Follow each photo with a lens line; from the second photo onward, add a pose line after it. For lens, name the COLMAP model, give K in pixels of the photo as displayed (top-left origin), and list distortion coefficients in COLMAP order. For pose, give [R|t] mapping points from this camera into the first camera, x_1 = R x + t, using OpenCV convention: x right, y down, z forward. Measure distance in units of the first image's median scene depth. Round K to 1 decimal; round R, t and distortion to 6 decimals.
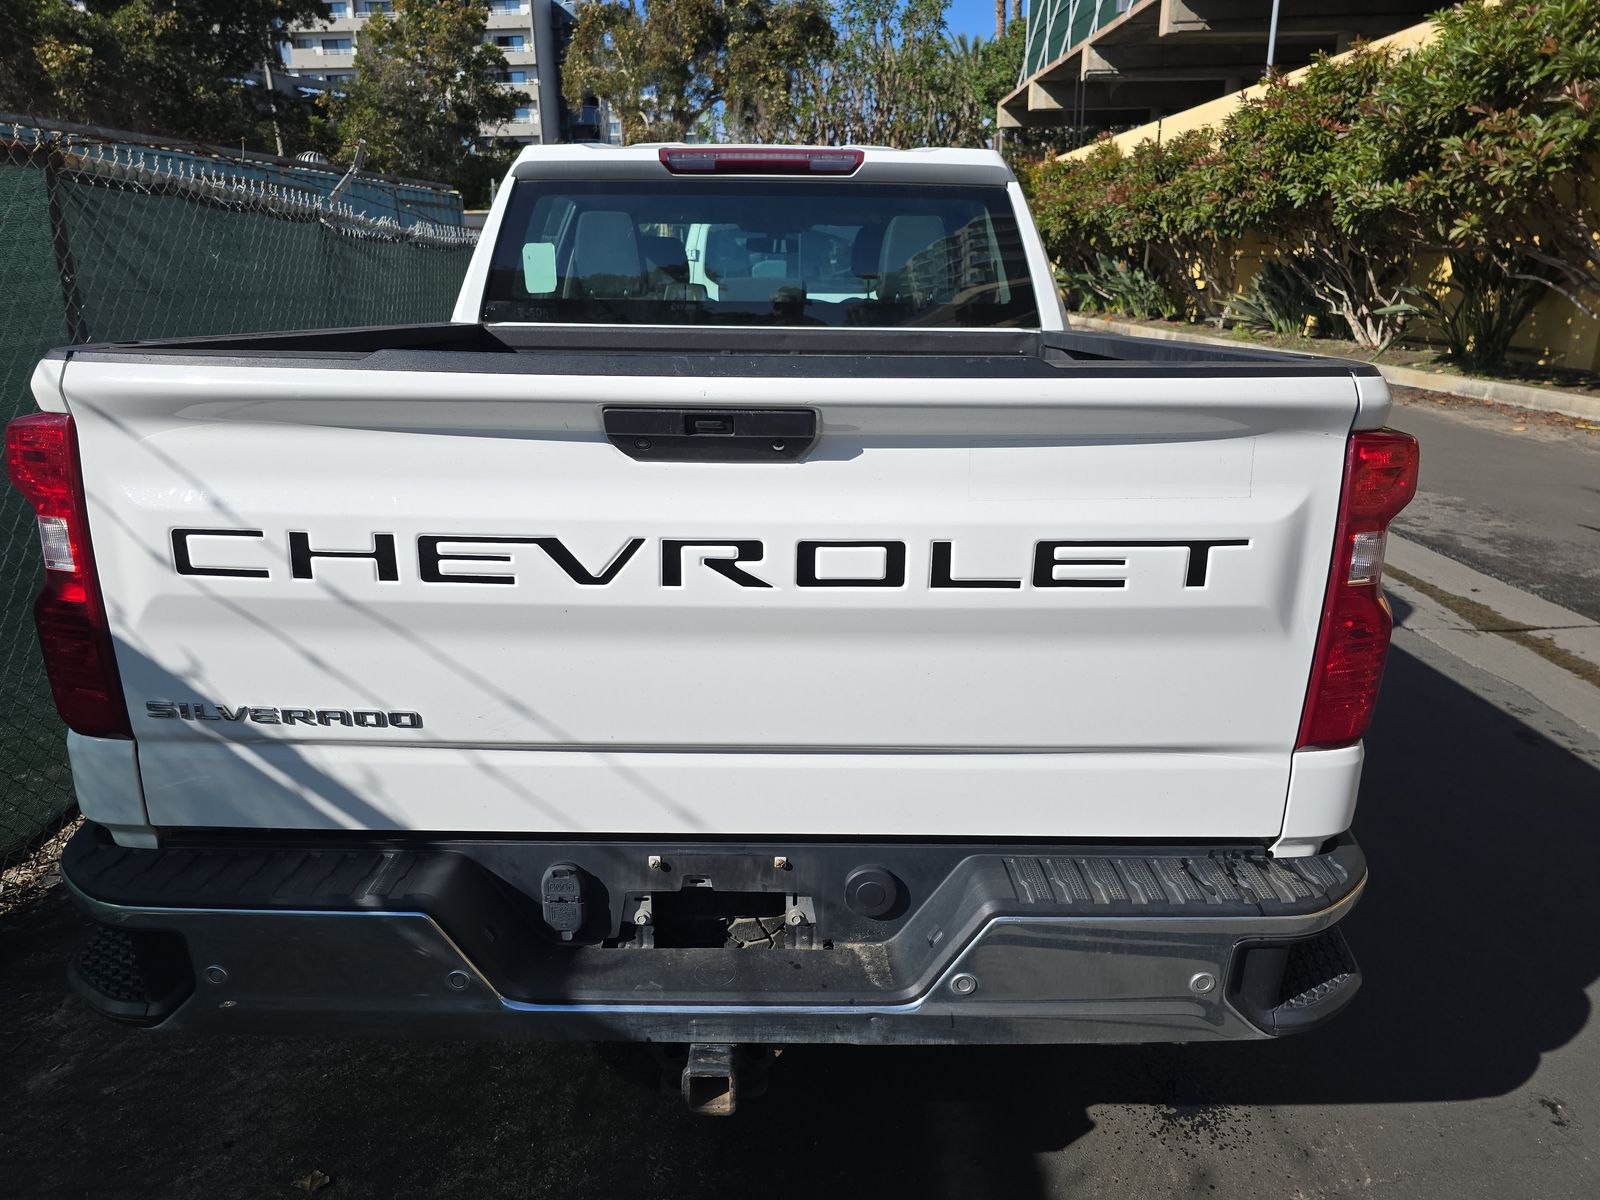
lens RADIAL K [[1077.4, 0, 797.4], [0, 1077.4, 607.0], [0, 0, 1]] dist [0.039759, -0.031067]
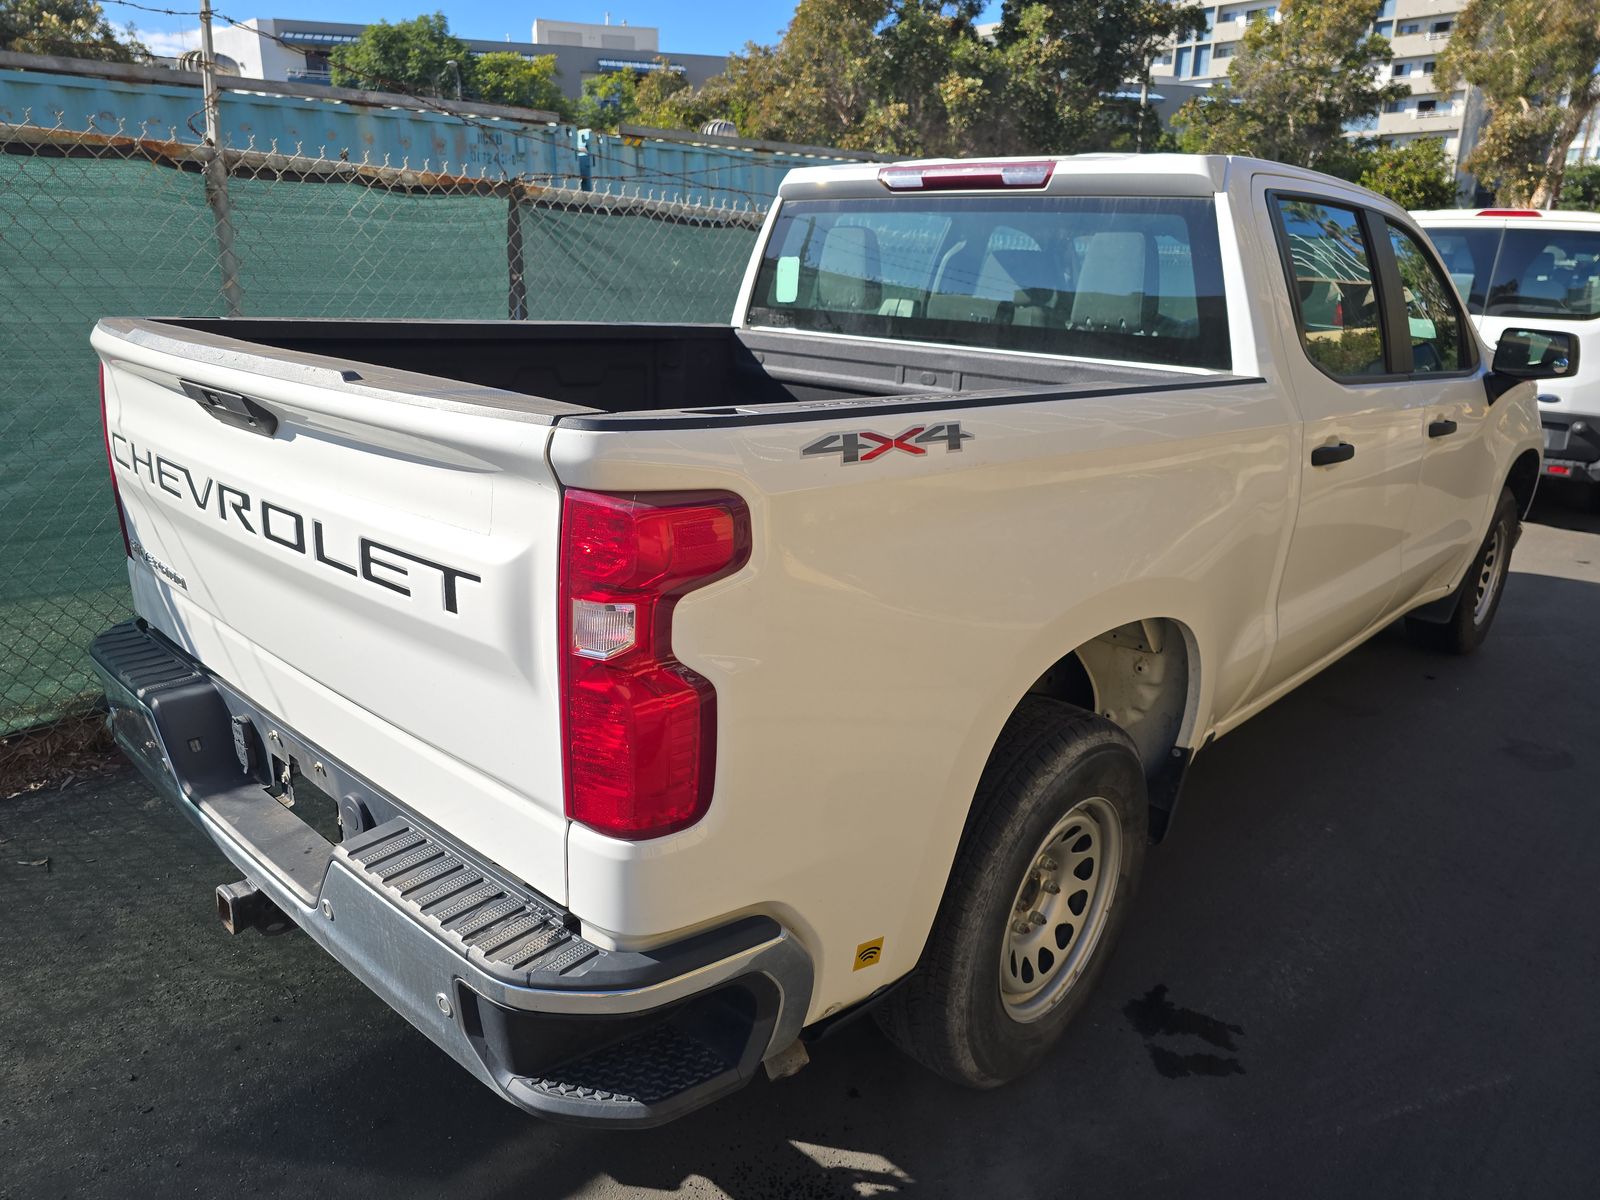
lens RADIAL K [[1077.4, 0, 797.4], [0, 1077.4, 607.0], [0, 0, 1]] dist [0.039759, -0.031067]
pose [[0.745098, 0.223458, -0.628407, 0.161160], [-0.225870, 0.971070, 0.077495, -0.022676], [0.627544, 0.084197, 0.774015, 0.054324]]
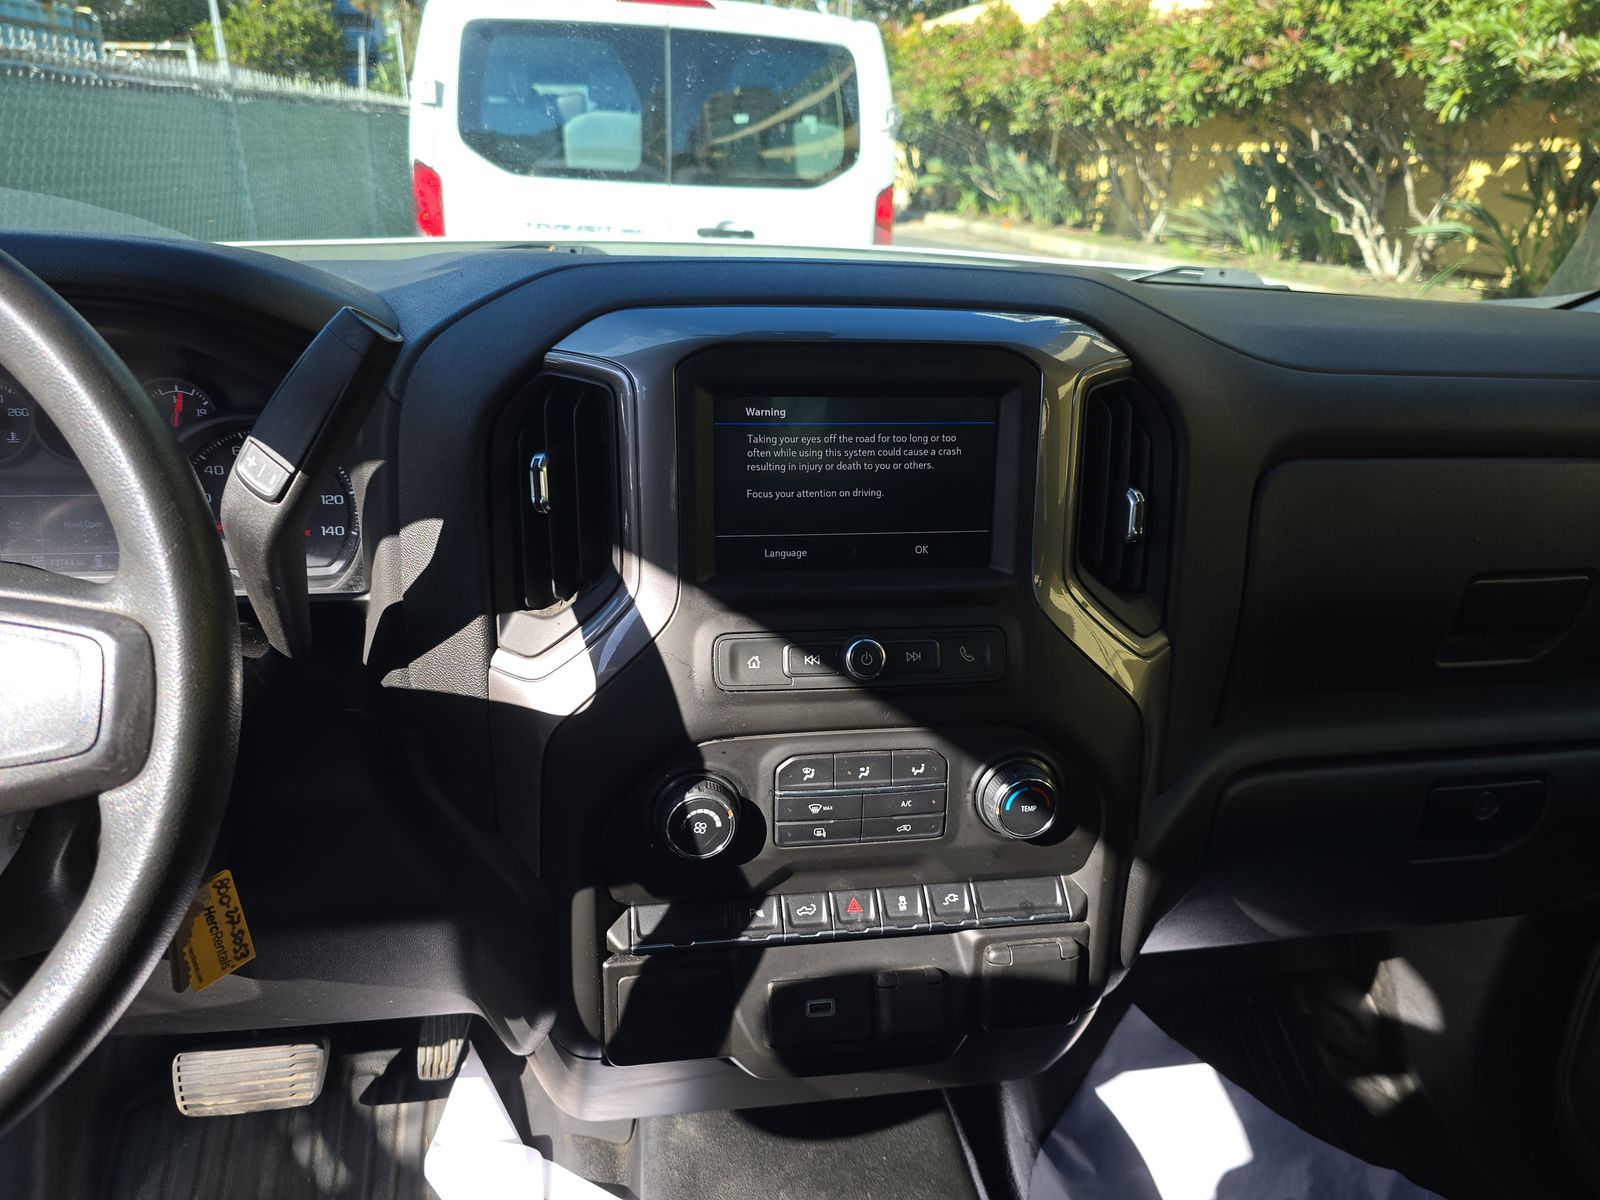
lens RADIAL K [[1081.3, 0, 800.0], [0, 1081.3, 600.0], [0, 0, 1]] dist [-0.002346, -0.002468]
pose [[0.986373, -0.035767, 0.160587, -0.021431], [0.021808, 0.995894, 0.087861, -0.136976], [-0.163070, -0.083162, 0.983103, 0.465063]]
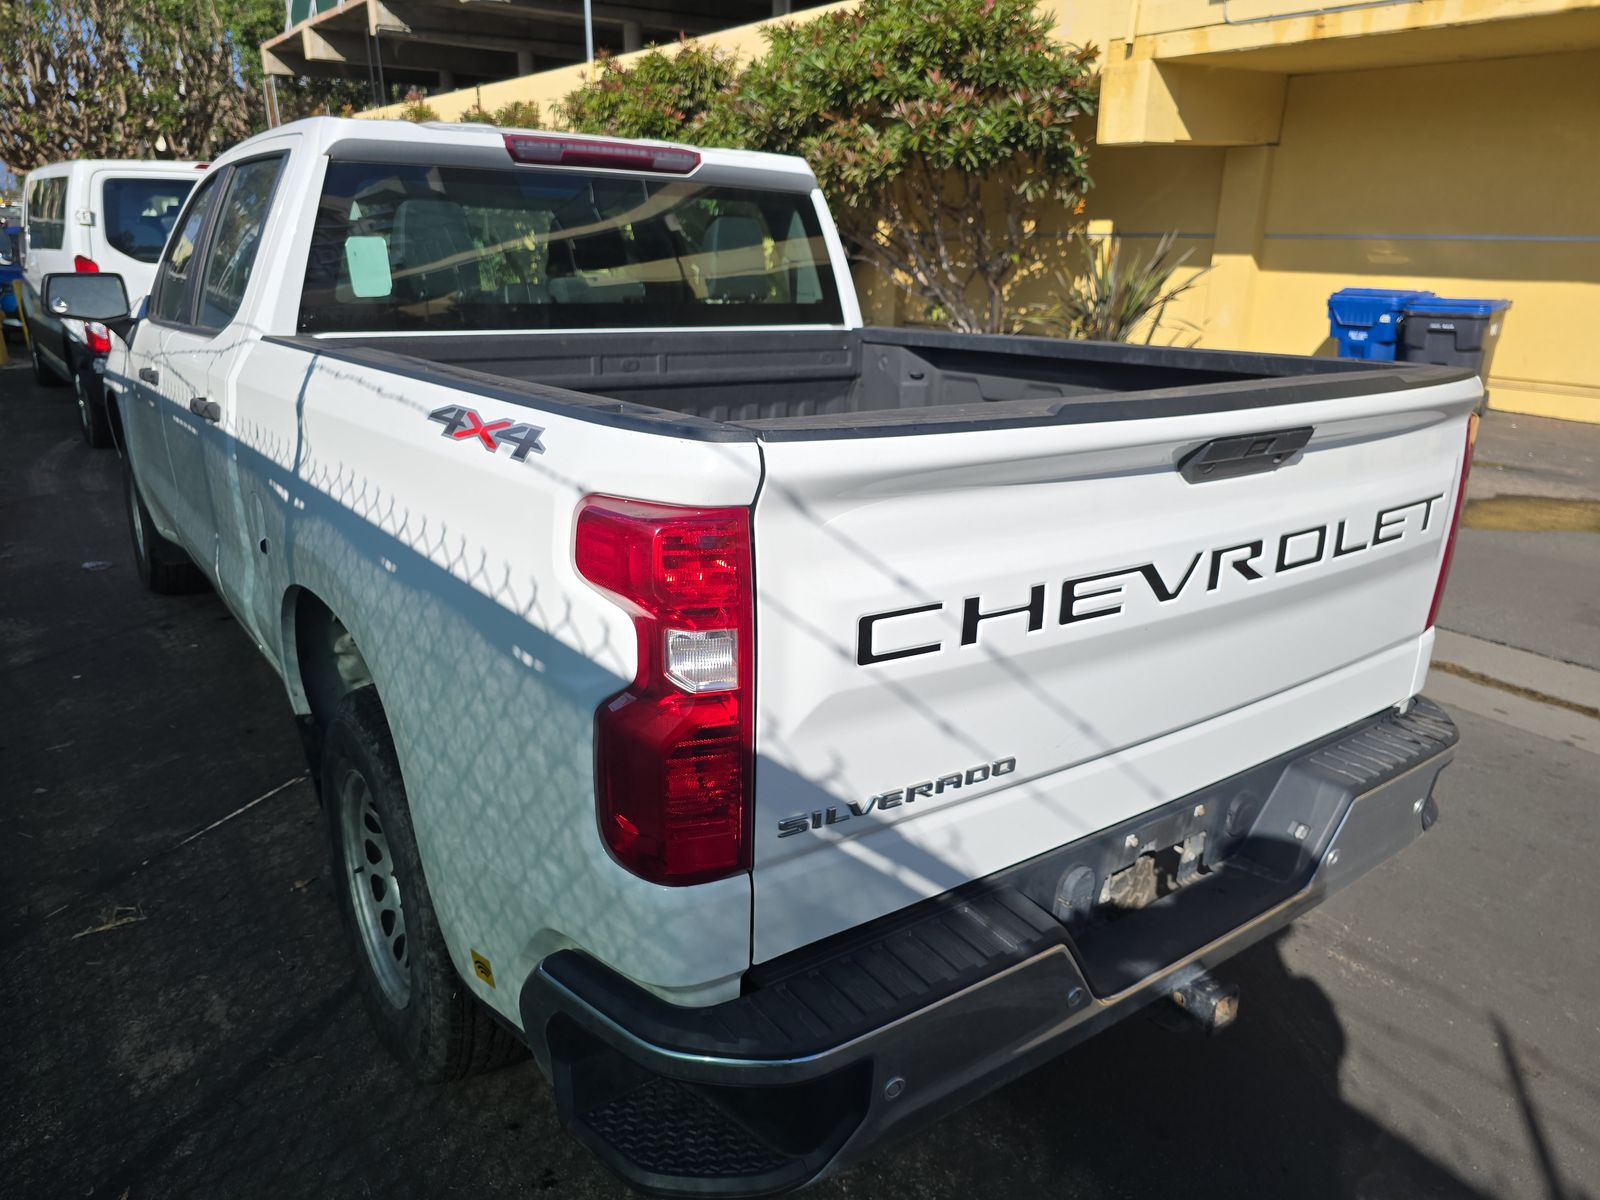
lens RADIAL K [[1077.4, 0, 797.4], [0, 1077.4, 607.0], [0, 0, 1]] dist [0.039759, -0.031067]
pose [[0.816637, -0.169953, 0.551562, -0.142136], [0.153365, 0.985204, 0.076502, -0.020072], [-0.556403, 0.022116, 0.830618, 0.037164]]
